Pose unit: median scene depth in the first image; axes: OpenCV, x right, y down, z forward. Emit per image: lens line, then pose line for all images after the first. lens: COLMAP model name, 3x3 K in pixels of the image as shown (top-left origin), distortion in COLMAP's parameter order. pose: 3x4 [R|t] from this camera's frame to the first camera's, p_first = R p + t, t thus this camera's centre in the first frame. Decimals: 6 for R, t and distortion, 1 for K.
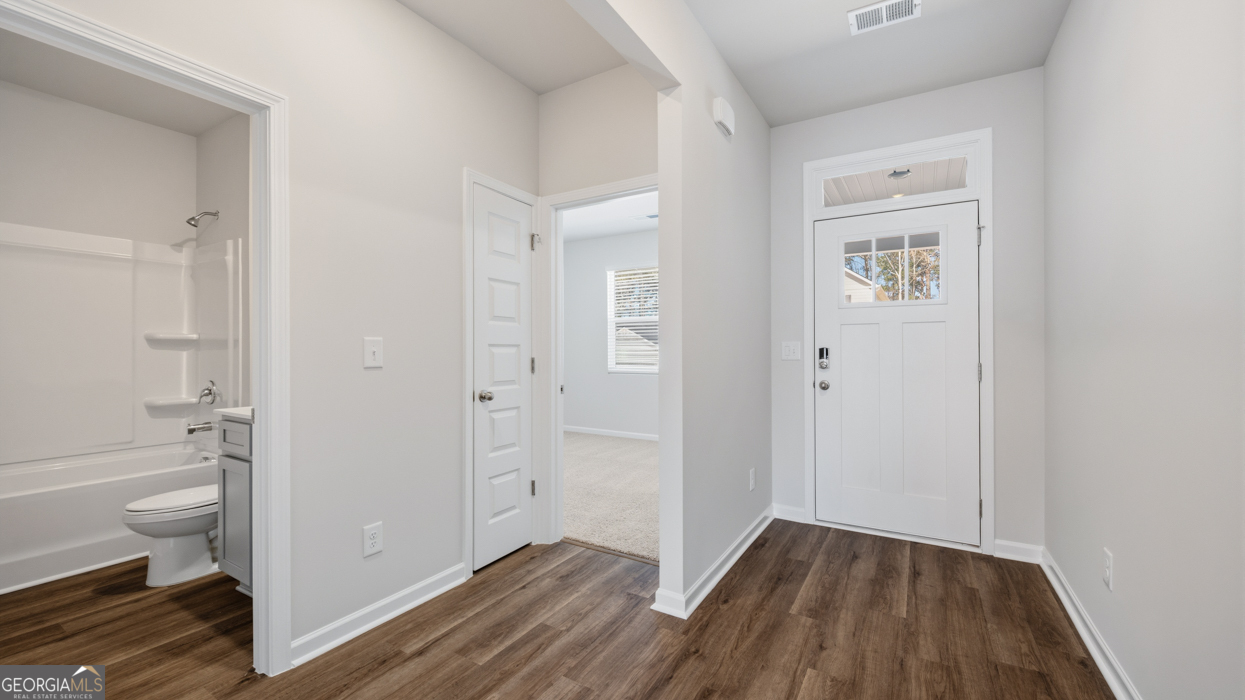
lens RADIAL K [[485.9, 0, 622.5], [0, 485.9, 350.0], [0, 0, 1]] dist [-0.008680, -0.000146]
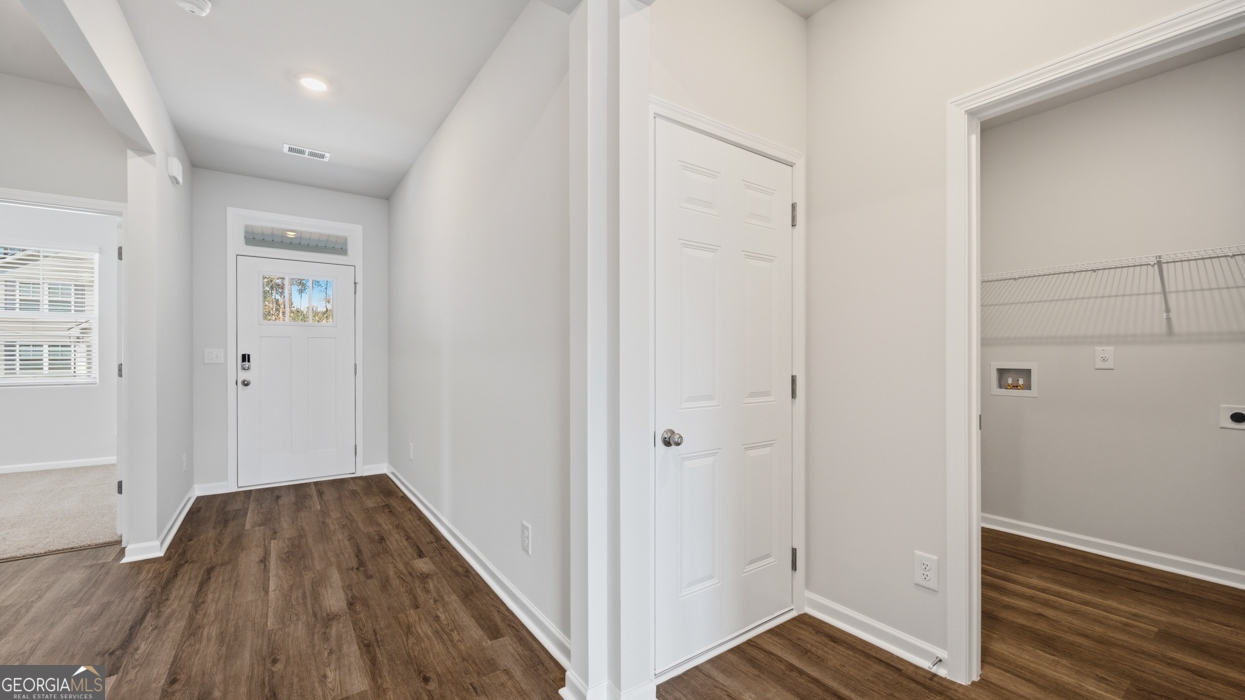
lens RADIAL K [[492.8, 0, 625.2], [0, 492.8, 357.5], [0, 0, 1]] dist [-0.001105, -0.000151]
pose [[0.395240, -0.000484, 0.918578, -0.539144], [-0.002579, 0.999995, 0.001637, 0.000134], [-0.918574, -0.003017, 0.395237, -0.627611]]
